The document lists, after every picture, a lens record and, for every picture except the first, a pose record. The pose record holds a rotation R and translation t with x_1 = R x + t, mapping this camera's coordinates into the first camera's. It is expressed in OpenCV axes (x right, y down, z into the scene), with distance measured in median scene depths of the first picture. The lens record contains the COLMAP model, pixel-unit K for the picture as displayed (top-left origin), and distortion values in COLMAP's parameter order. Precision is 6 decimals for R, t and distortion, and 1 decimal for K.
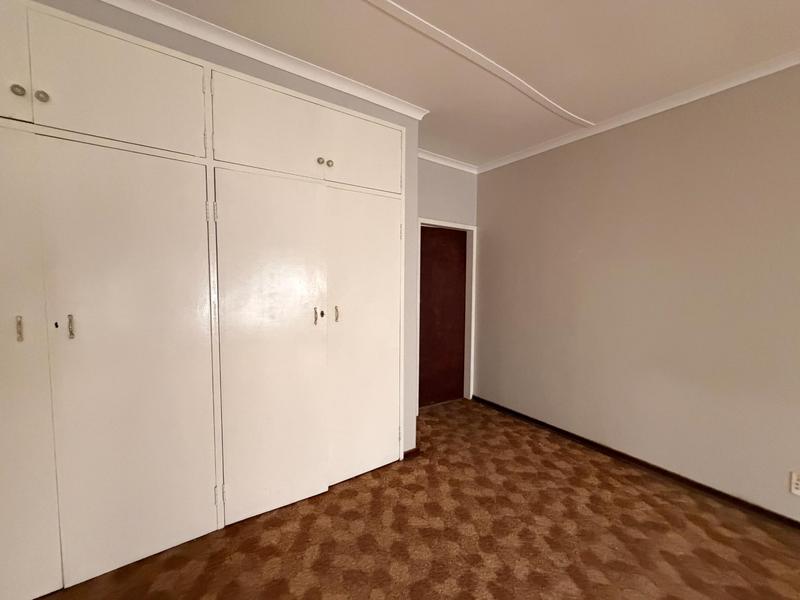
lens RADIAL K [[320.5, 0, 405.6], [0, 320.5, 306.3], [0, 0, 1]] dist [0.004778, -0.000004]
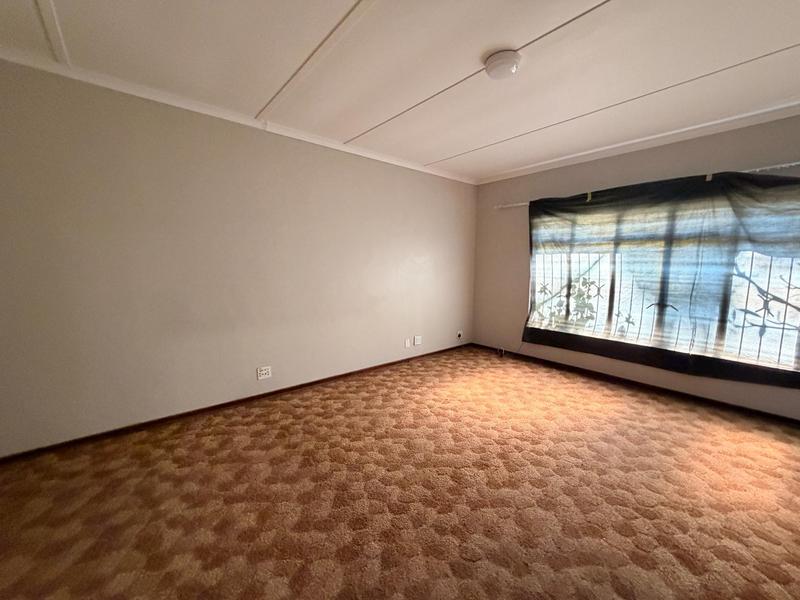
lens RADIAL K [[320.5, 0, 404.3], [0, 320.5, 297.4], [0, 0, 1]] dist [0.004778, -0.000004]
pose [[-0.096942, -0.112006, 0.988968, -0.513670], [0.067058, 0.990655, 0.118770, -0.009043], [-0.993028, 0.077832, -0.088525, 0.335989]]
